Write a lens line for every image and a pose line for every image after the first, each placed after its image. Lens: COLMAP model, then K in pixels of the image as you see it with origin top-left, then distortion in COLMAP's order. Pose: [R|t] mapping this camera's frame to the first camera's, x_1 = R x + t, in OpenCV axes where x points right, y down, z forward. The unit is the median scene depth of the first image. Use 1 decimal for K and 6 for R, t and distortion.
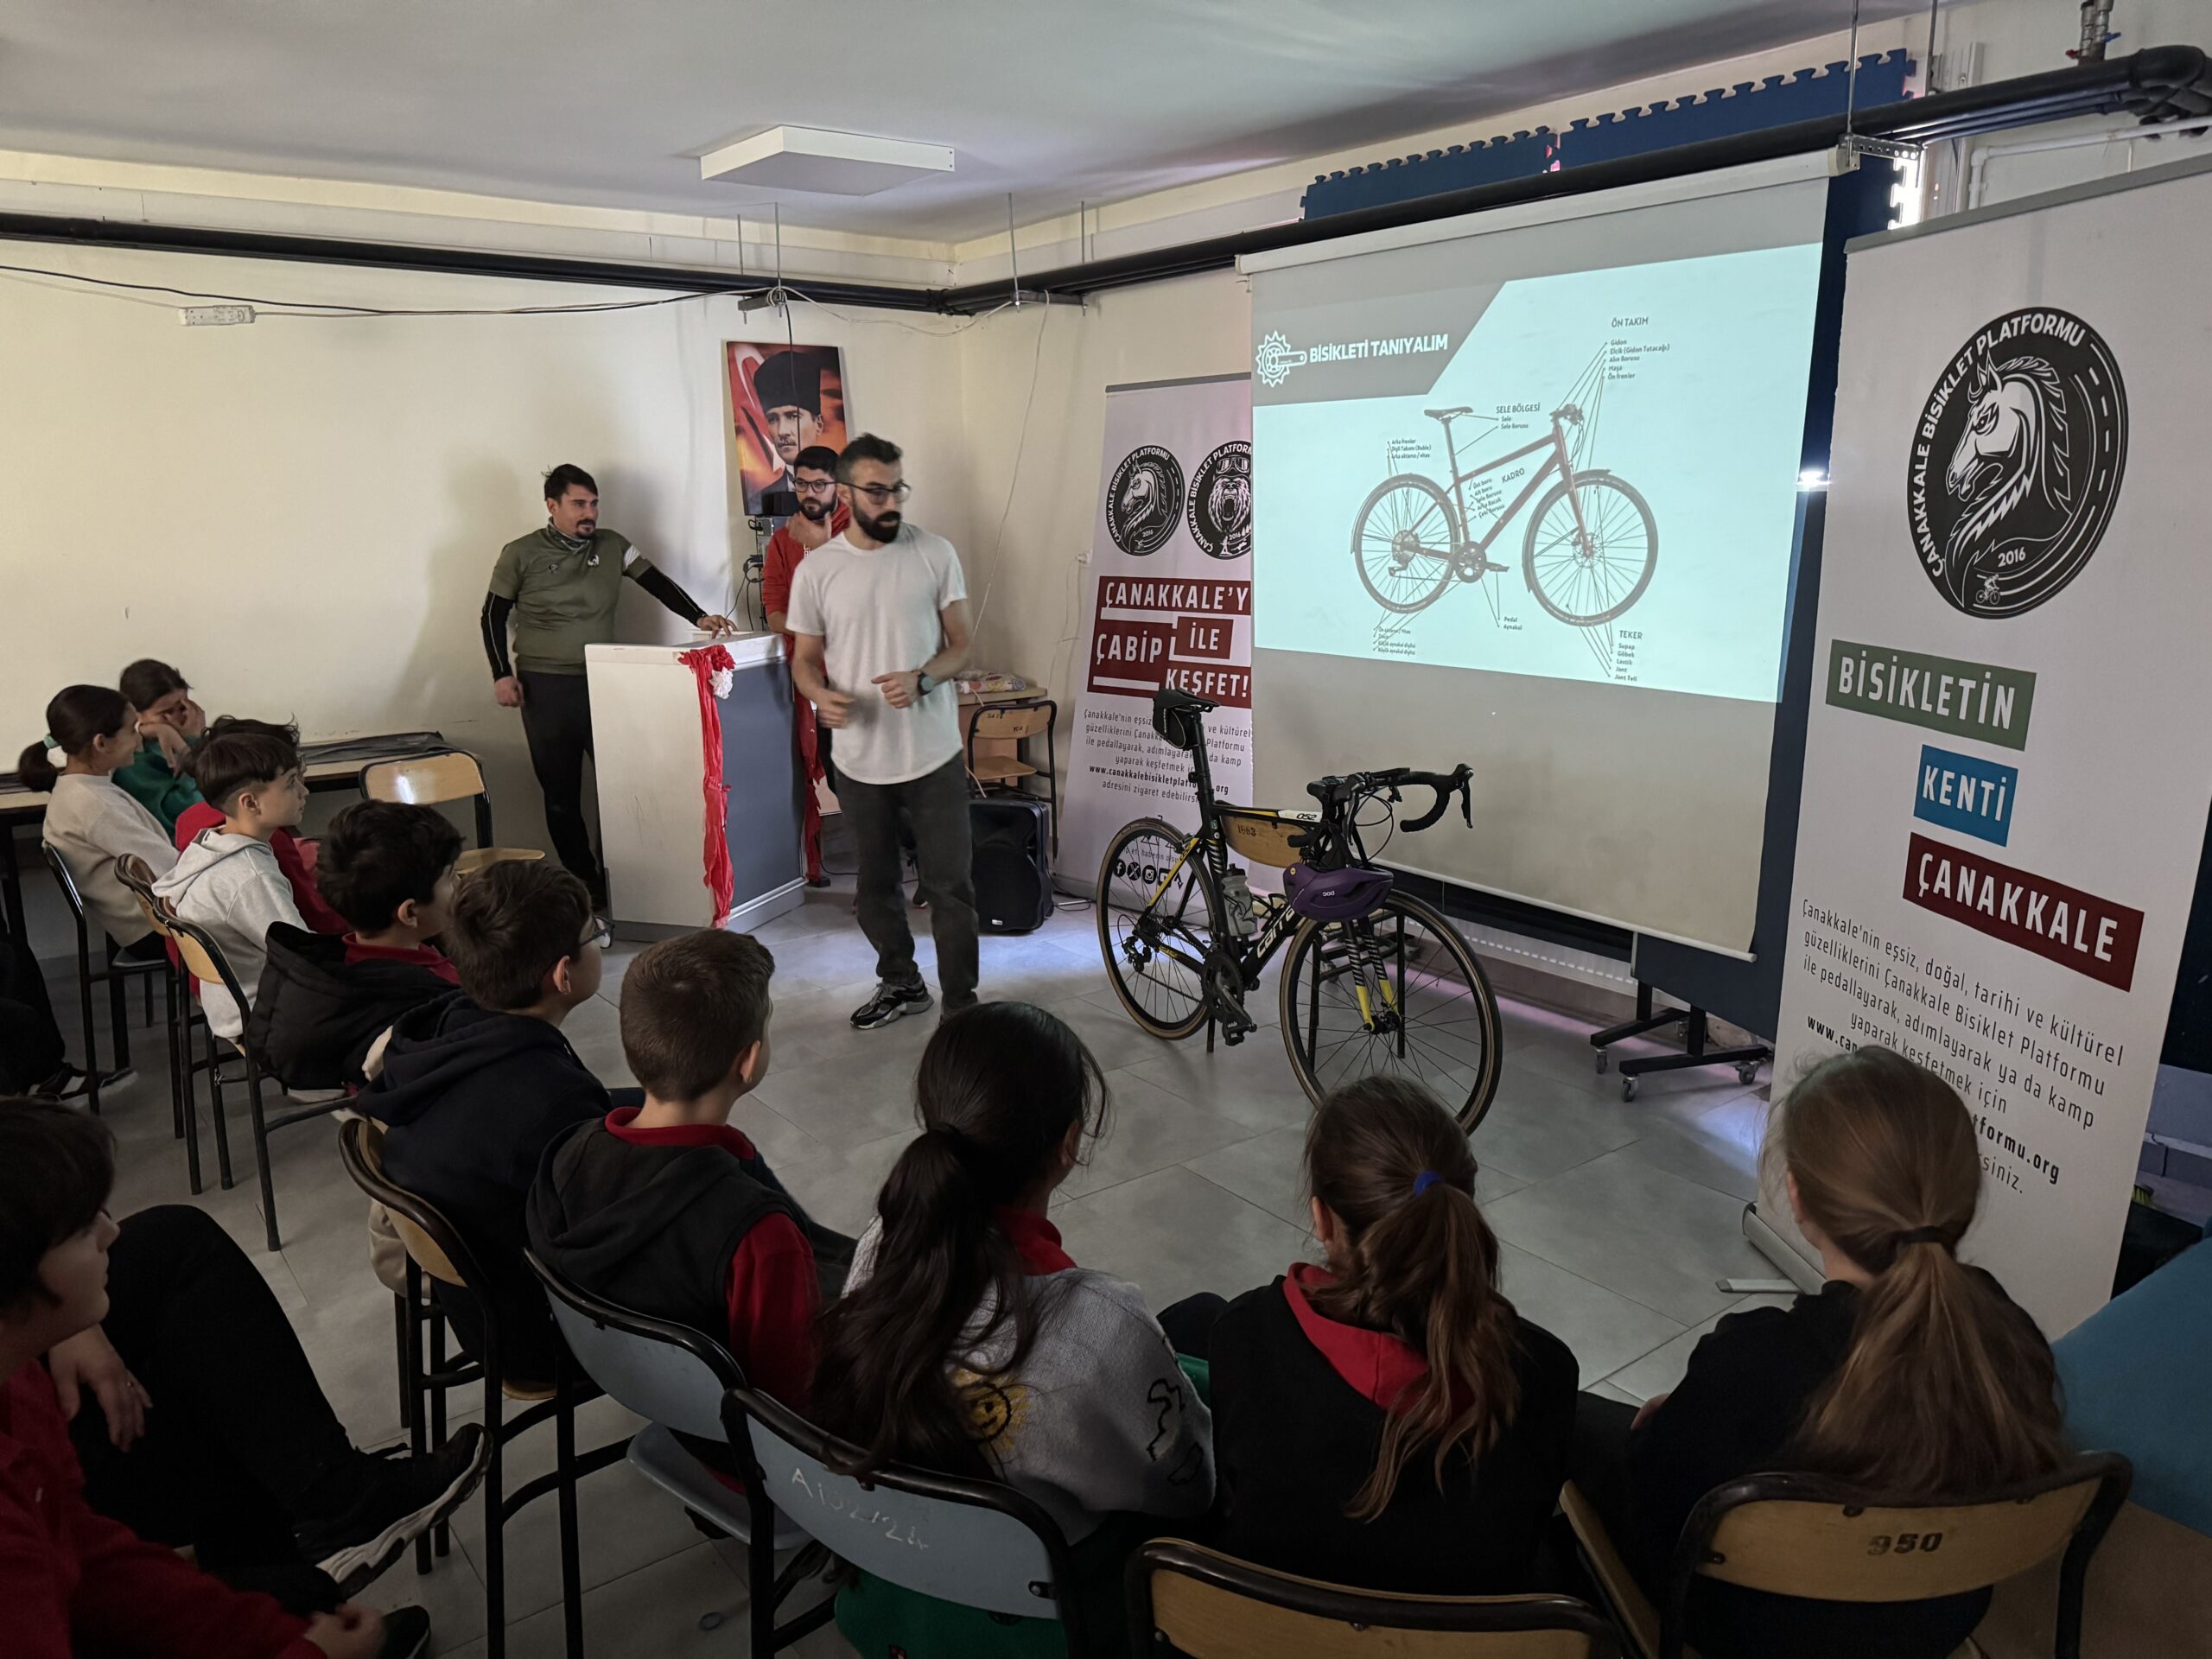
lens RADIAL K [[1543.7, 0, 1100.0], [0, 1543.7, 832.9], [0, 0, 1]] dist [0.118530, -0.189149]
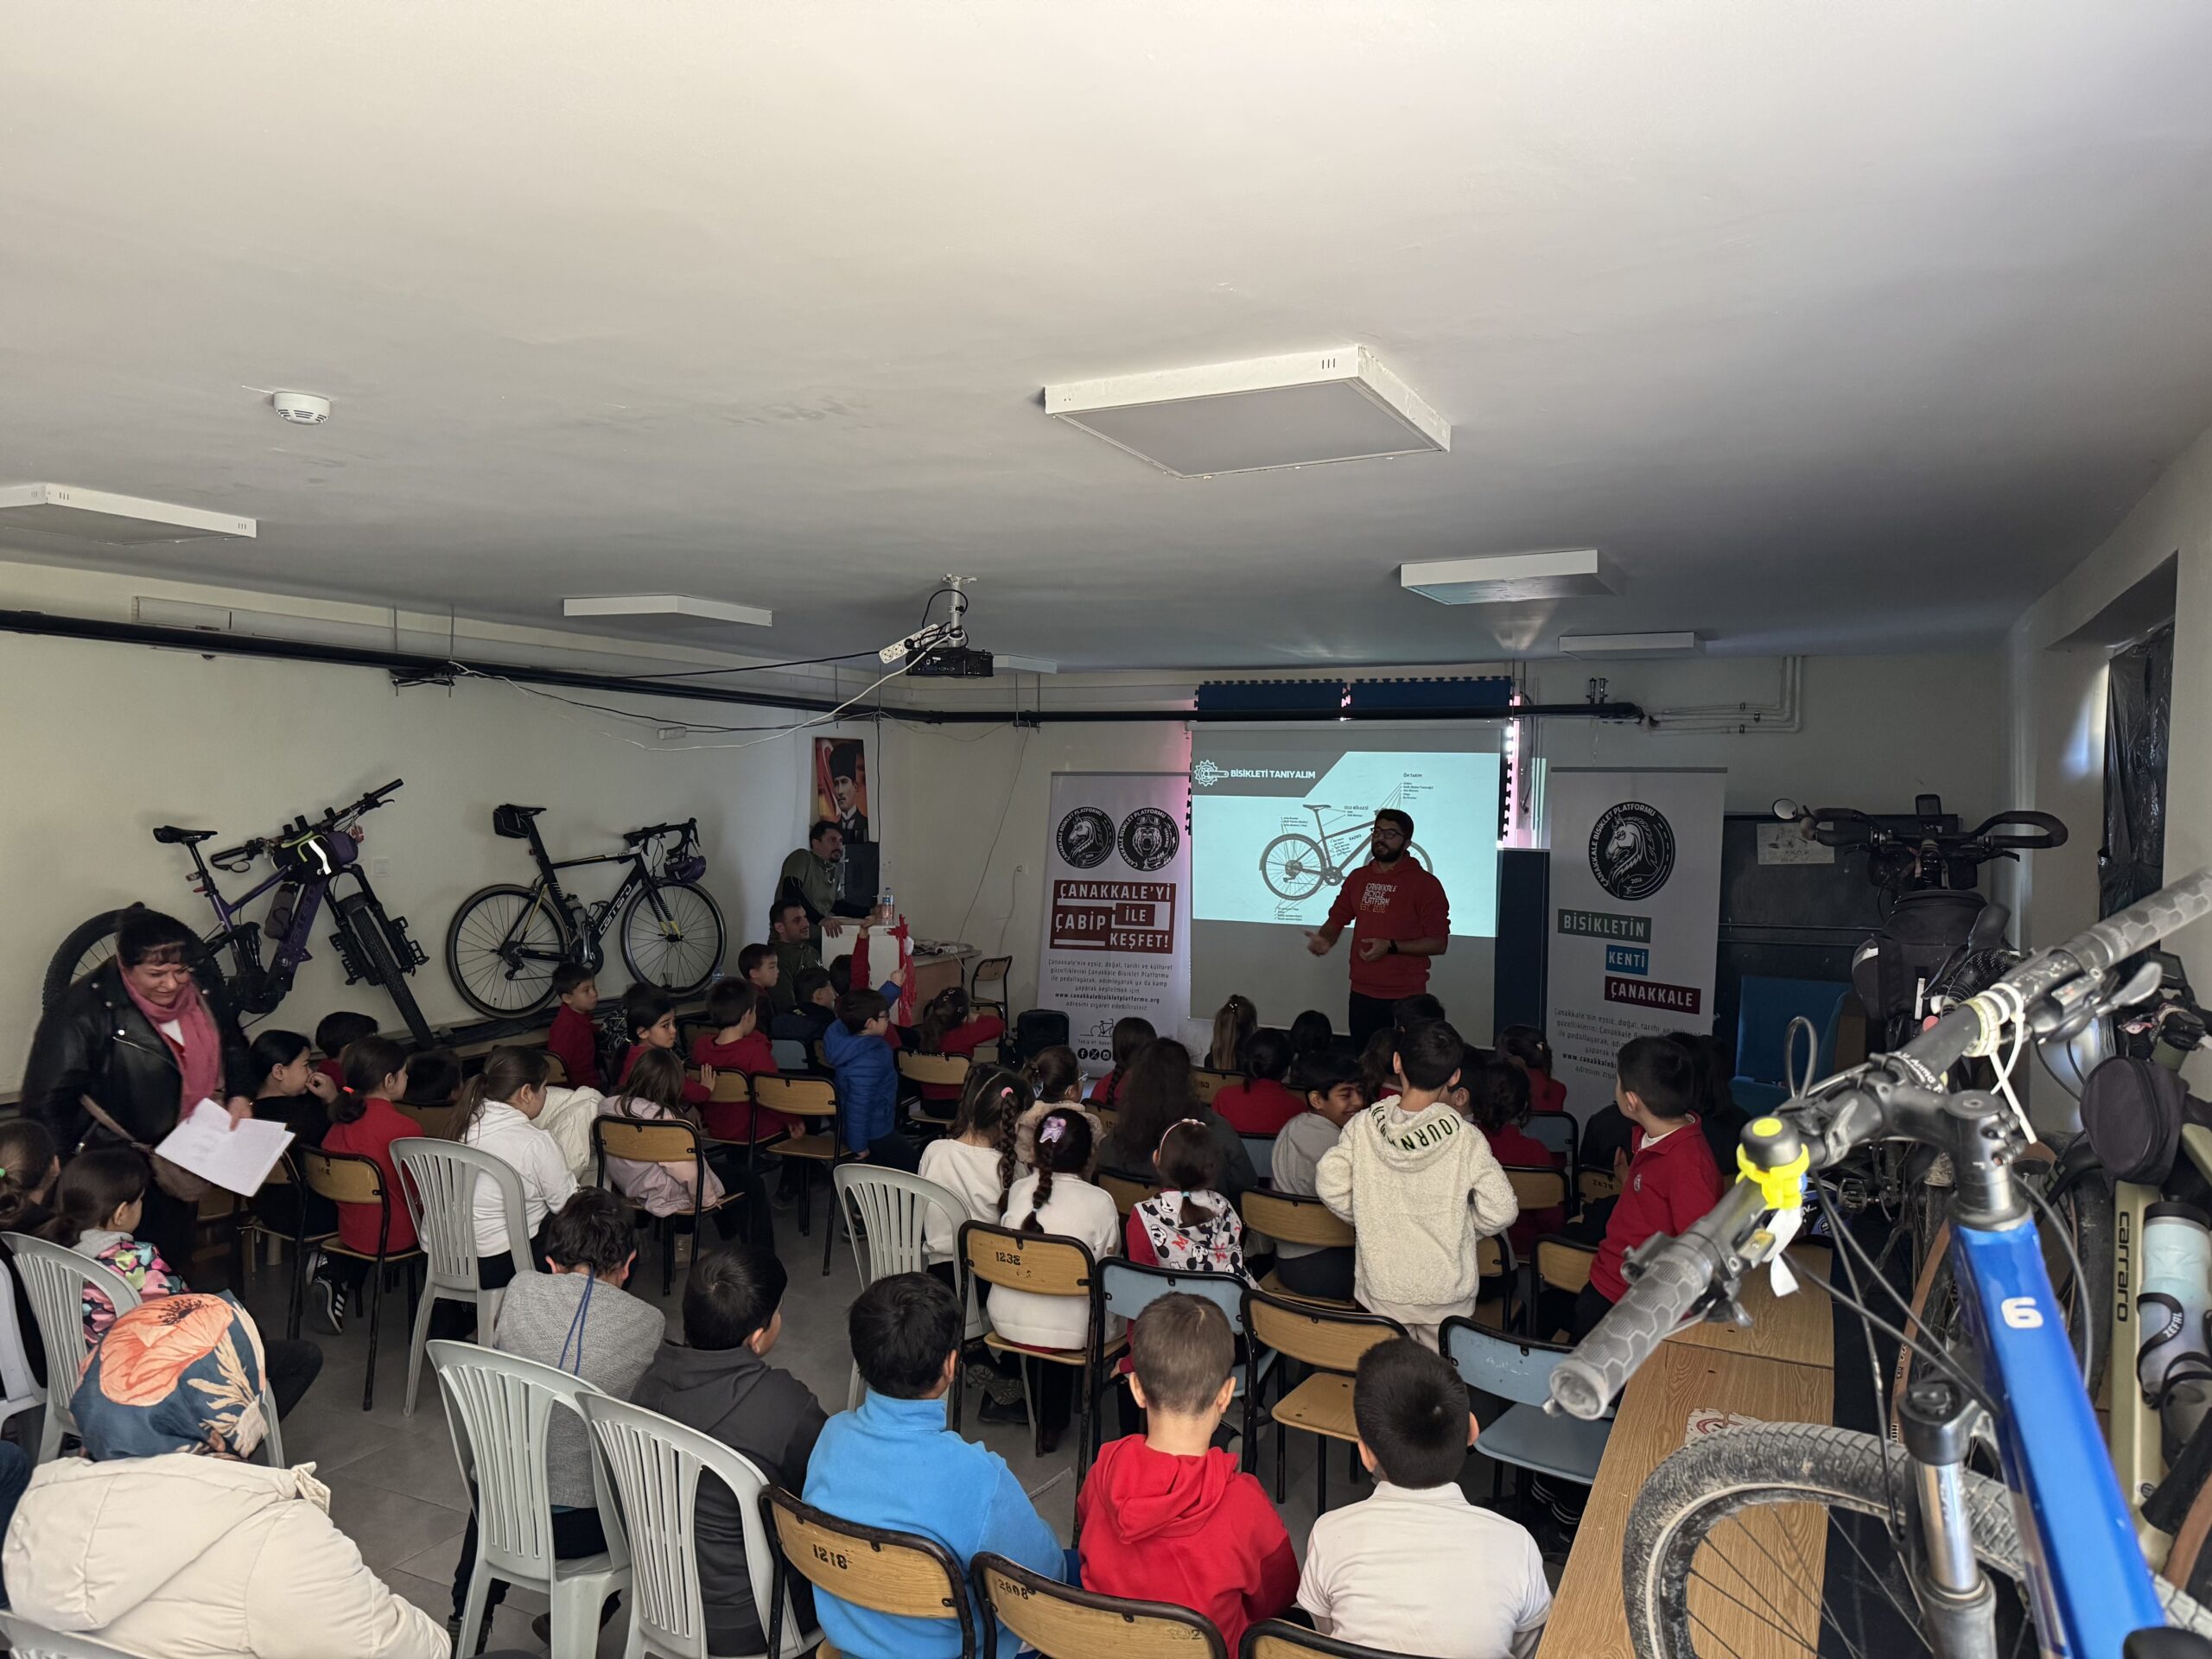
lens RADIAL K [[1529.5, 0, 1106.0], [0, 1529.5, 829.5], [0, 0, 1]] dist [0.203680, -0.431303]
pose [[0.892259, 0.010266, 0.451408, -0.812914], [0.074597, 0.982652, -0.169796, 0.078137], [-0.445320, 0.185175, 0.876014, -0.576802]]
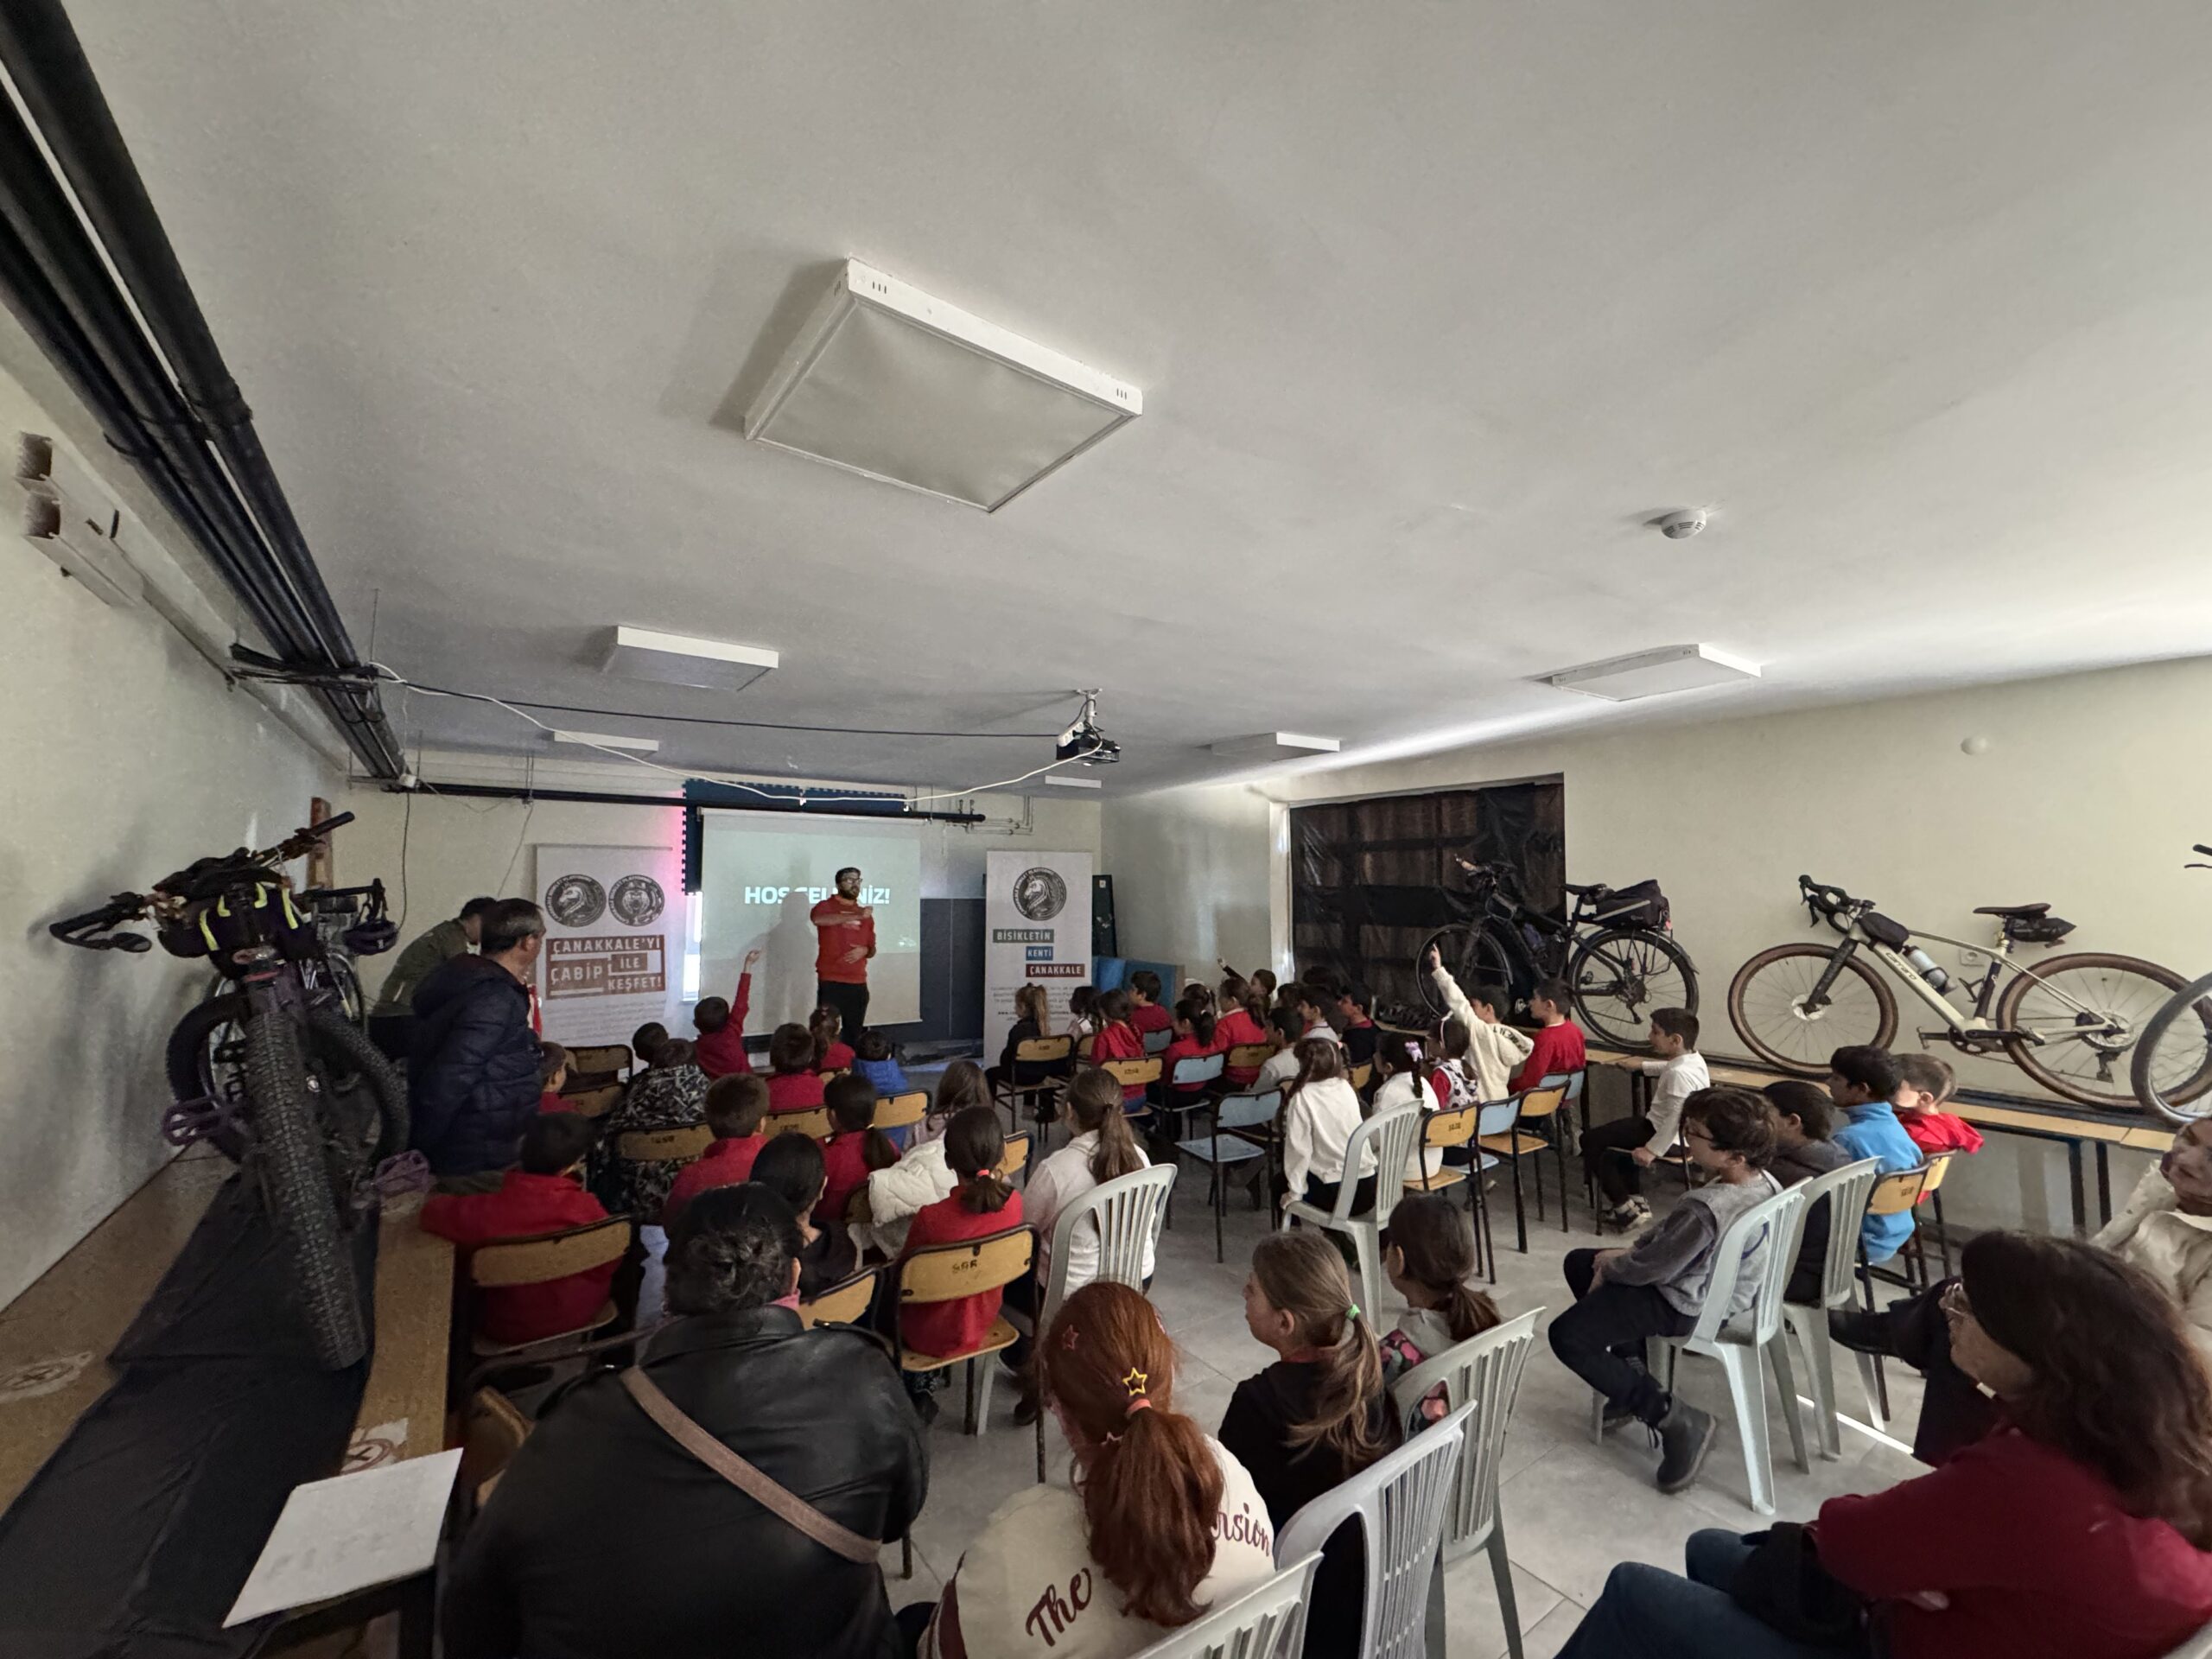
lens RADIAL K [[885.3, 0, 1112.4], [0, 885.3, 825.9], [0, 0, 1]] dist [-0.007109, 0.000280]
pose [[0.021393, 0.082053, 0.996398, -1.249573], [0.212474, 0.973486, -0.084728, -0.069809], [-0.976932, 0.213521, 0.003392, 0.324486]]
